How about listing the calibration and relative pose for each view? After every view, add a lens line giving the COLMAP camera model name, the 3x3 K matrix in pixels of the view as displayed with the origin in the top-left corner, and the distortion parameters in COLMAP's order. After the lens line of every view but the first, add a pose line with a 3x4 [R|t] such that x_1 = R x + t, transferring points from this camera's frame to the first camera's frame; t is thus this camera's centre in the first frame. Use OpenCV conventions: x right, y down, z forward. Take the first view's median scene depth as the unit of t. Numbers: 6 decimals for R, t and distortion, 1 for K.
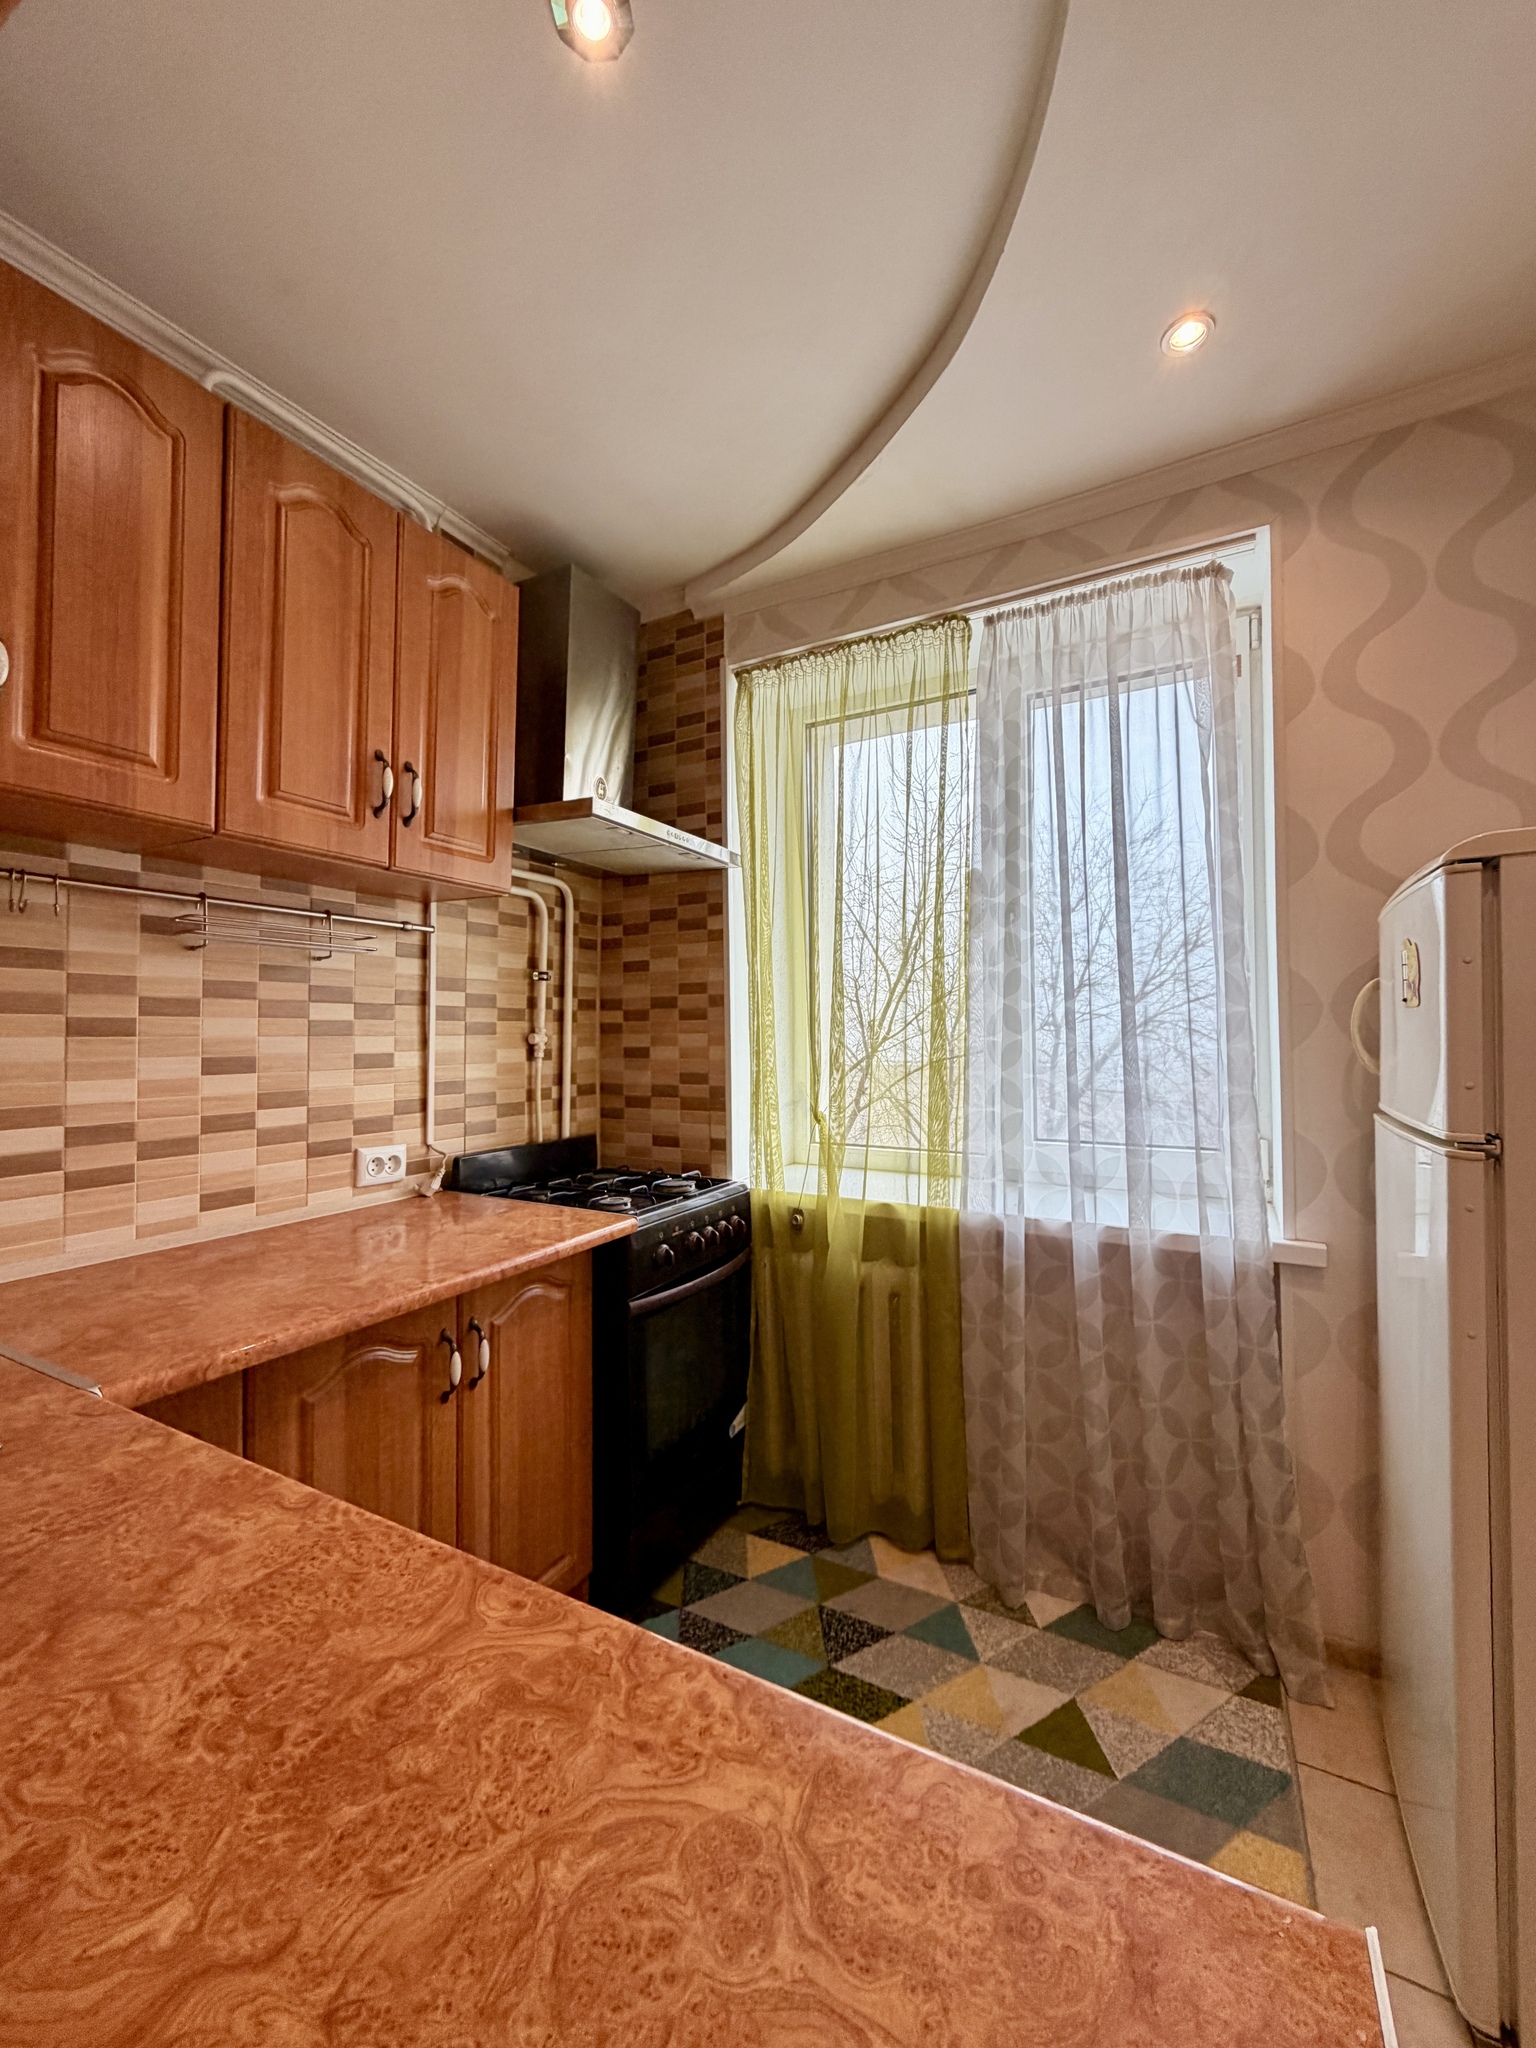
lens RADIAL K [[811.5, 0, 769.6], [0, 811.5, 1019.5], [0, 0, 1]] dist [0.000701, -0.000037]
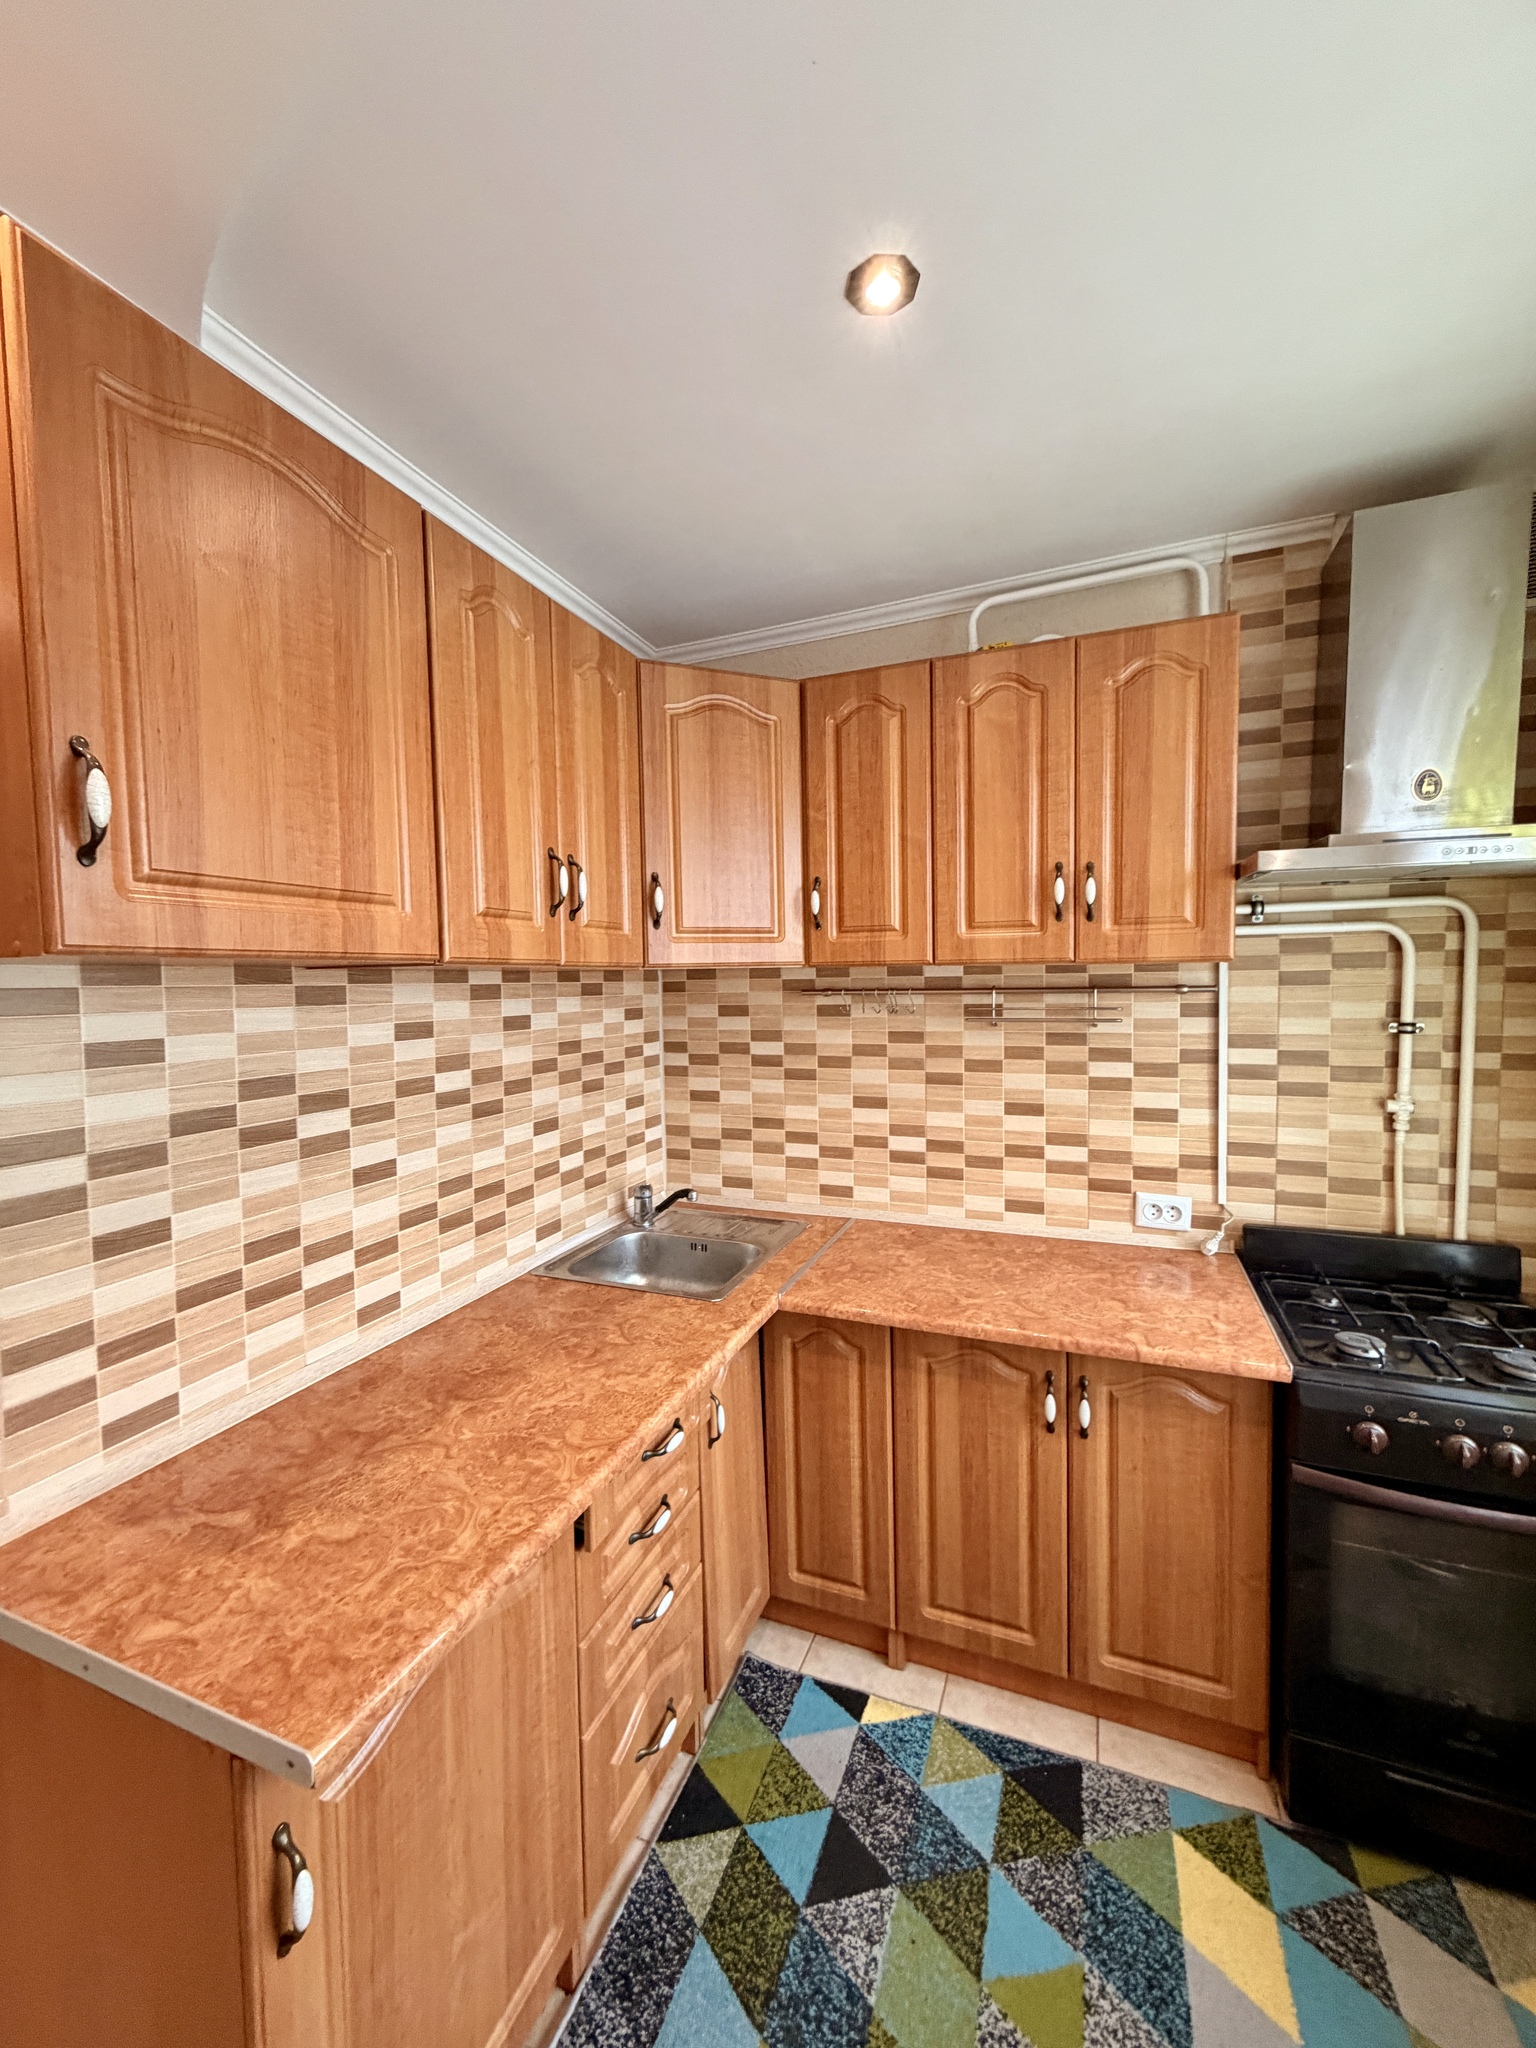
lens RADIAL K [[811.5, 0, 765.2], [0, 811.5, 1020.3], [0, 0, 1]] dist [0.000701, -0.000037]
pose [[0.119273, 0.049880, -0.991608, 0.565084], [0.033853, 0.997952, 0.054271, -0.165250], [0.992284, -0.040042, 0.117340, 0.394363]]
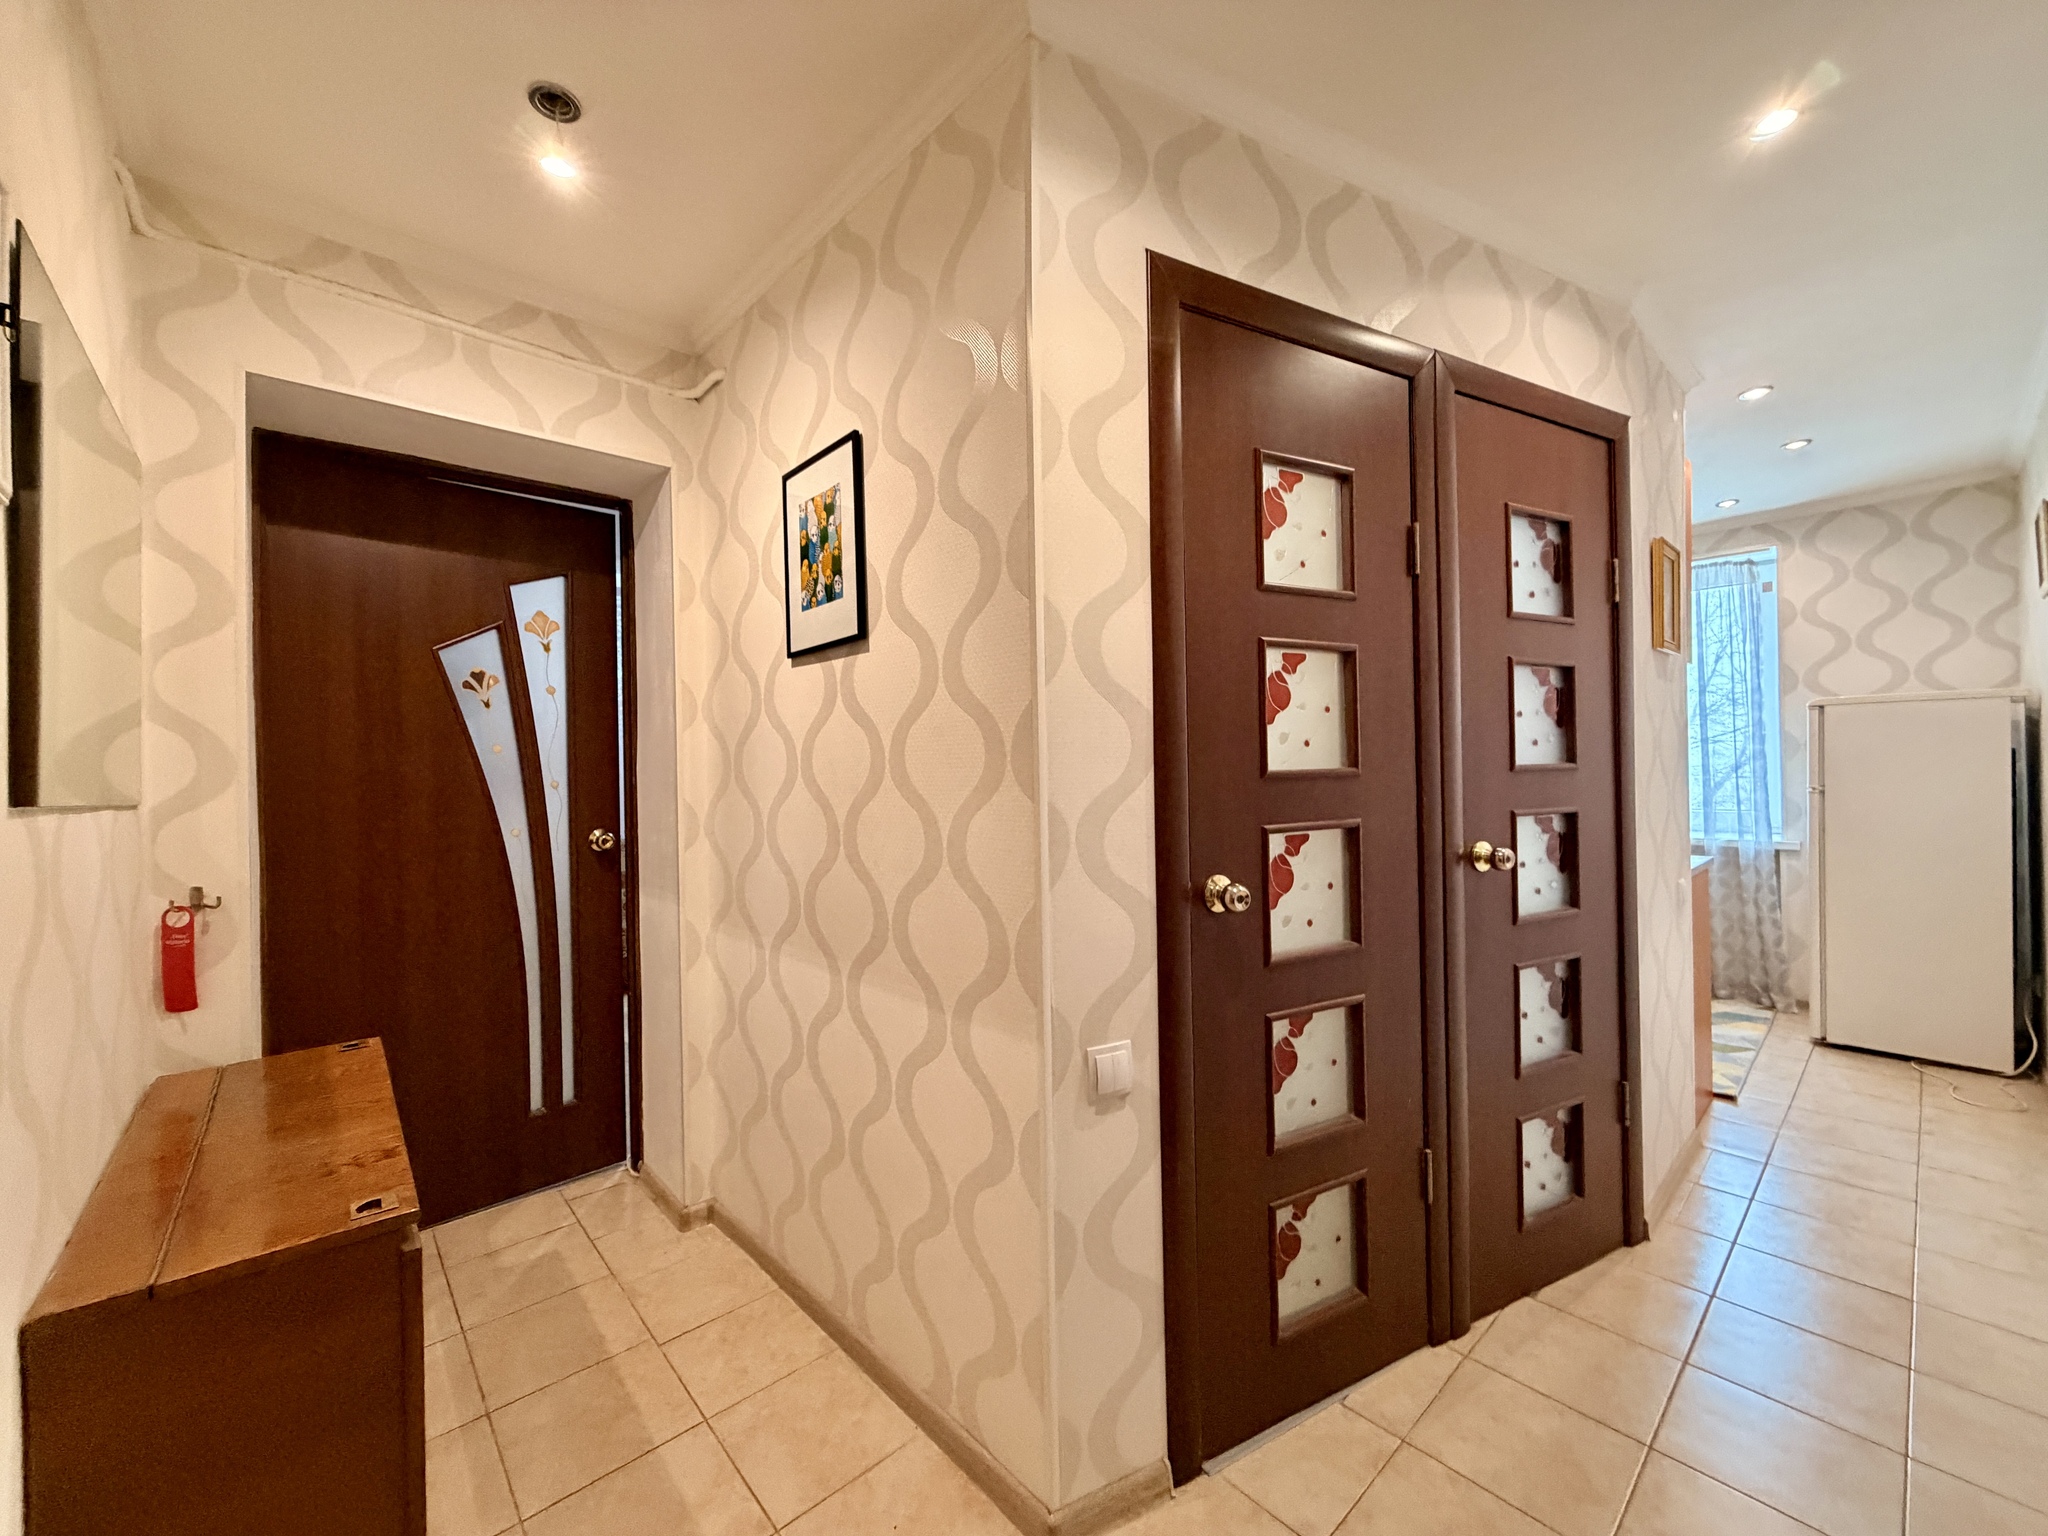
lens RADIAL K [[811.5, 0, 1007.9], [0, 811.5, 766.0], [0, 0, 1]] dist [0.000701, -0.000037]
pose [[0.936842, -0.010798, -0.349586, -0.379015], [0.020298, 0.999517, 0.023522, -0.032552], [0.349163, -0.029132, 0.936609, -1.146187]]
